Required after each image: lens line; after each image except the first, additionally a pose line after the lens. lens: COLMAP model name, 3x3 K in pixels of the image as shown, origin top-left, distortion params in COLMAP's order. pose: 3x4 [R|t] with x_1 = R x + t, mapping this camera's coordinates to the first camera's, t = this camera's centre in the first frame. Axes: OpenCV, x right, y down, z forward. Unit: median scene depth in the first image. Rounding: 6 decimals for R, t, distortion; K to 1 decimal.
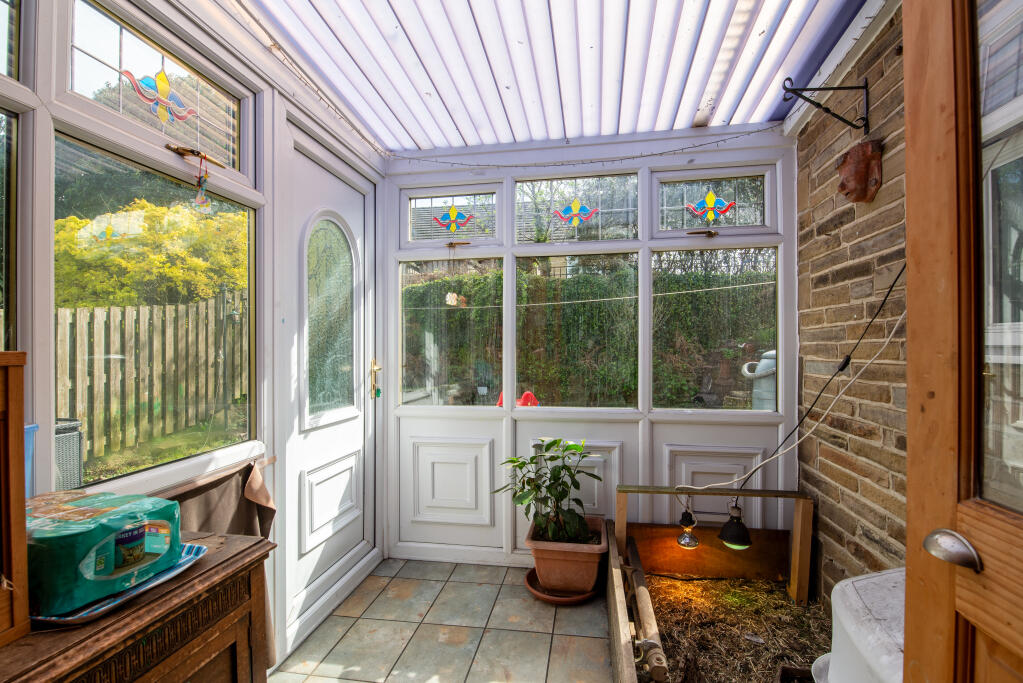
lens RADIAL K [[469.0, 0, 509.2], [0, 469.0, 339.7], [0, 0, 1]] dist [0.002368, -0.010953]
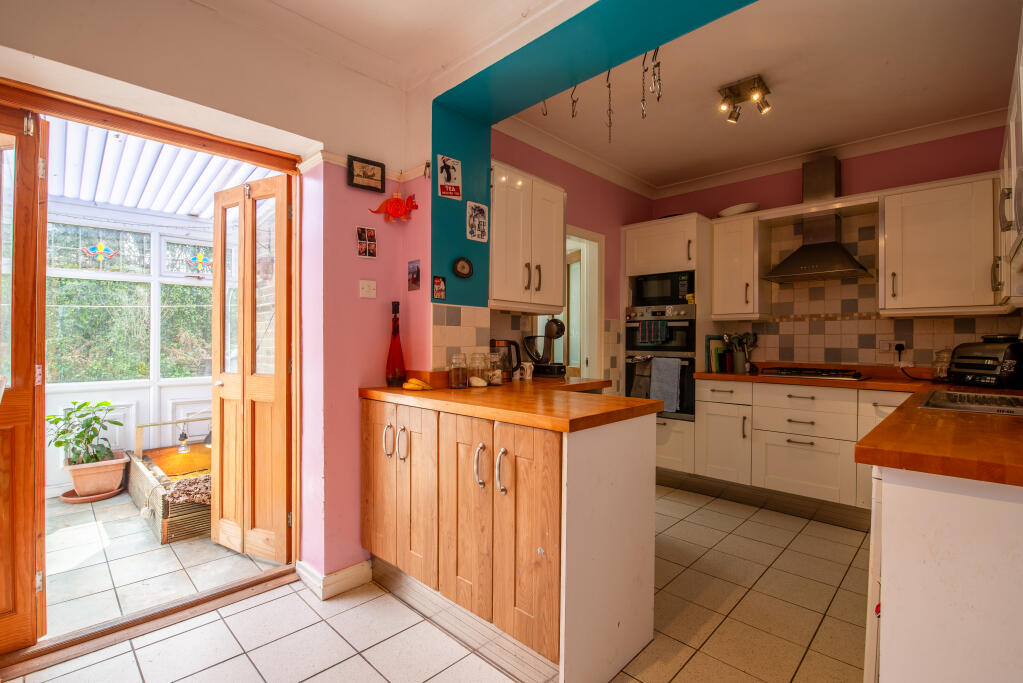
lens RADIAL K [[469.0, 0, 509.2], [0, 469.0, 339.7], [0, 0, 1]] dist [0.002368, -0.010953]
pose [[0.580803, 0.003974, 0.814034, -0.329503], [-0.012104, 0.999920, 0.003754, -0.011626], [-0.813954, -0.012033, 0.580804, -0.972564]]
